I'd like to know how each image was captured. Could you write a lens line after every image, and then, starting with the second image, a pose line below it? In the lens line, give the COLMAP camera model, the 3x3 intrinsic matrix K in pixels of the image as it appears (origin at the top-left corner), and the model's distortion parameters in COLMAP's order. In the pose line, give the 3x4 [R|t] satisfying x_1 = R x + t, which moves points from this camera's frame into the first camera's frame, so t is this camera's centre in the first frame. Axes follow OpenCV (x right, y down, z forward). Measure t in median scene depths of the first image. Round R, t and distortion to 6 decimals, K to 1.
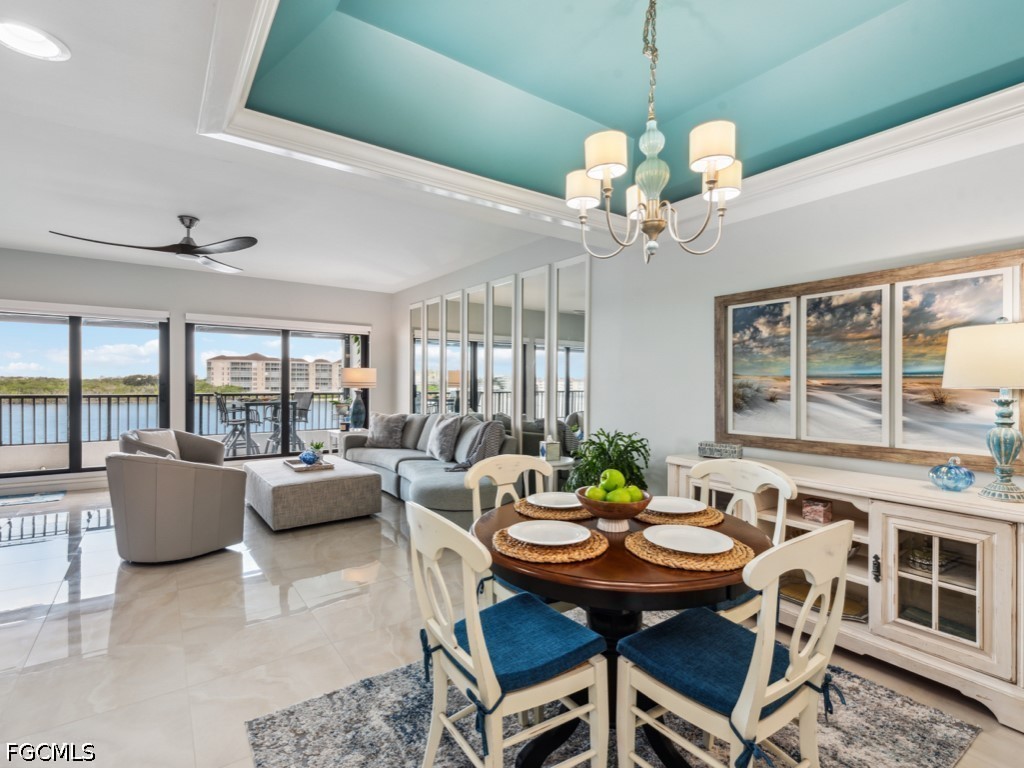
lens RADIAL K [[509.9, 0, 514.8], [0, 509.9, 386.8], [0, 0, 1]] dist [-0.001504, -0.000359]
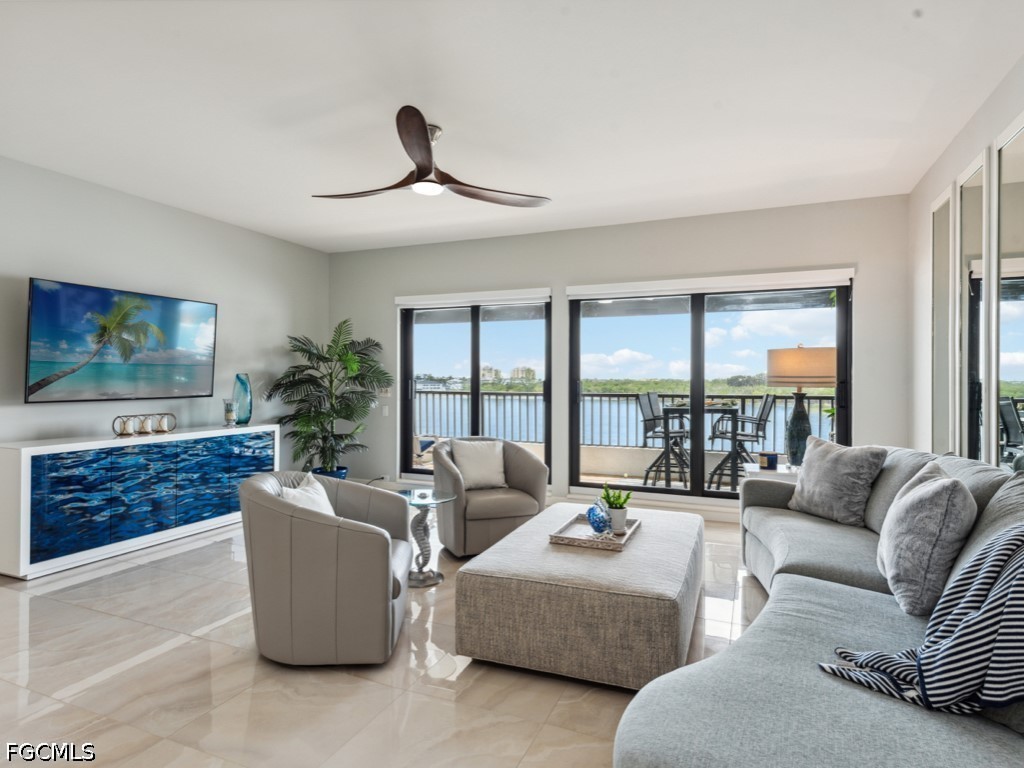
lens RADIAL K [[572.5, 0, 506.3], [0, 572.5, 383.4], [0, 0, 1]] dist [0.004881, 0.000294]
pose [[0.509106, 0.000794, -0.860703, 0.040703], [-0.008150, 0.999959, -0.003898, 0.003130], [0.860665, 0.008999, 0.509092, 0.481608]]
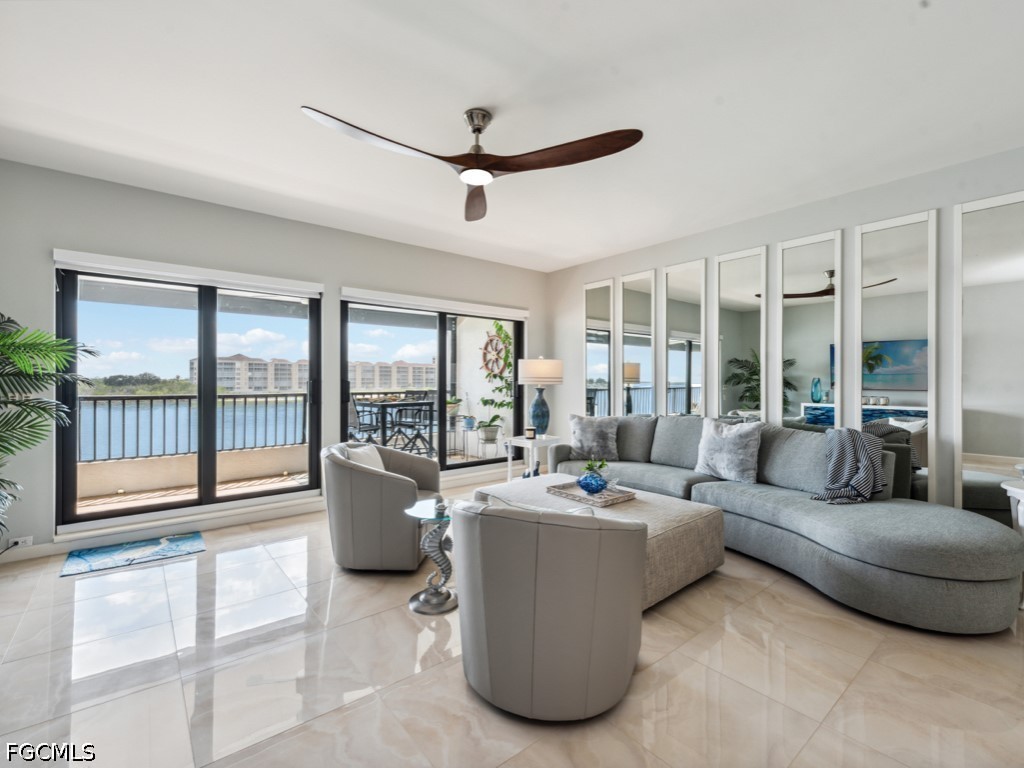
lens RADIAL K [[468.2, 0, 506.2], [0, 468.2, 379.1], [0, 0, 1]] dist [0.004382, -0.000909]
pose [[0.998155, -0.005622, 0.060455, -0.434841], [0.006369, 0.999906, -0.012171, 0.002966], [-0.060381, 0.012534, 0.998097, 0.283416]]
